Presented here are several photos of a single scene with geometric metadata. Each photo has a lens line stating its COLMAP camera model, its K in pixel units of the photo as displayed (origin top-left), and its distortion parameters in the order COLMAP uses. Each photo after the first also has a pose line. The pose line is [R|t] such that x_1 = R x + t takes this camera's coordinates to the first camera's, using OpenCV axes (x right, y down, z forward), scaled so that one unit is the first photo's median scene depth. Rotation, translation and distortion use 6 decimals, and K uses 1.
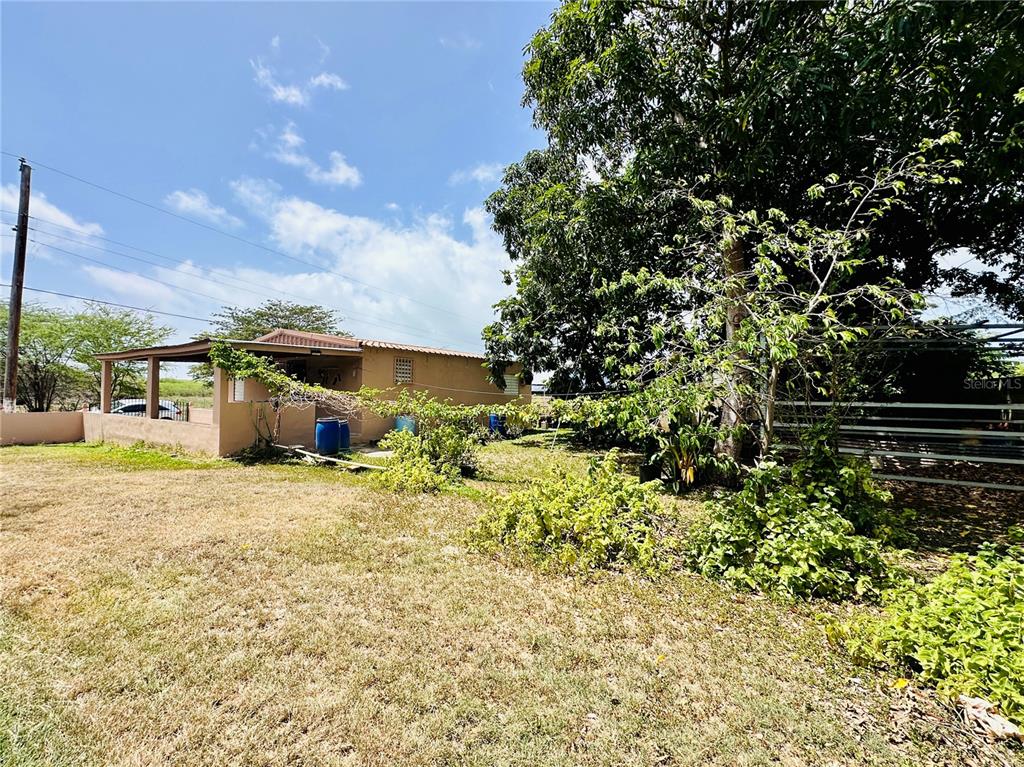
lens RADIAL K [[408.5, 0, 511.1], [0, 408.5, 379.9], [0, 0, 1]] dist [-0.000750, -0.000144]
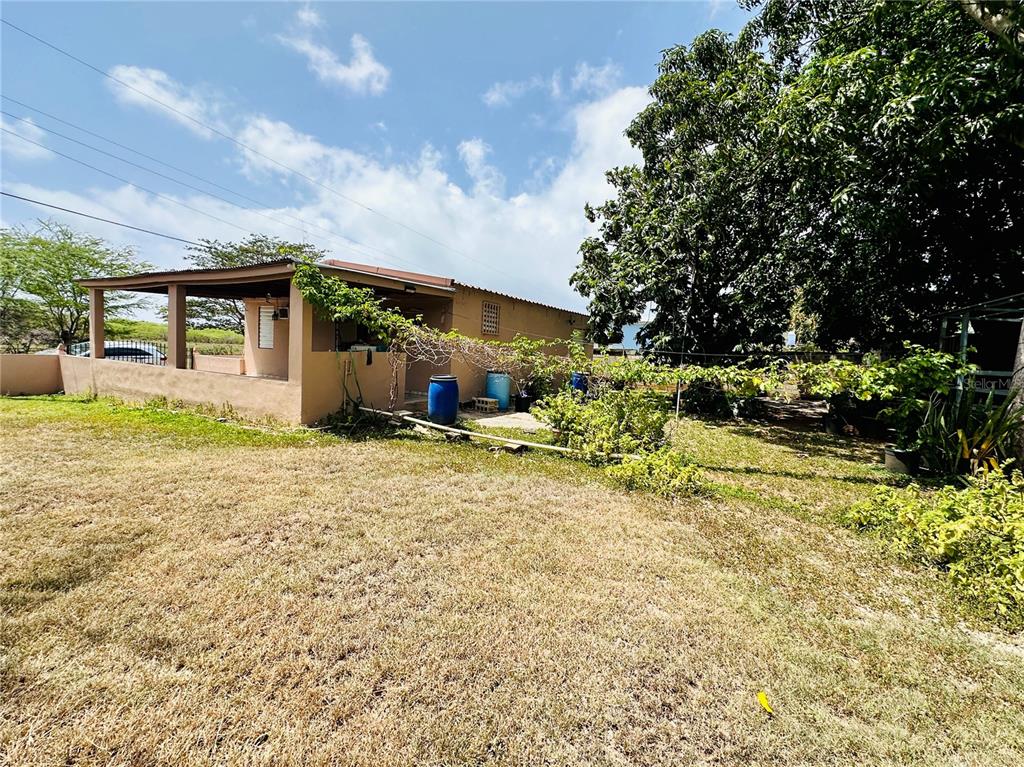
lens RADIAL K [[408.5, 0, 511.1], [0, 408.5, 379.9], [0, 0, 1]] dist [-0.000750, -0.000144]
pose [[0.996810, 0.029509, 0.074155, -0.284852], [-0.037100, 0.993971, 0.103173, 0.013117], [-0.070664, -0.105595, 0.991895, 0.181641]]
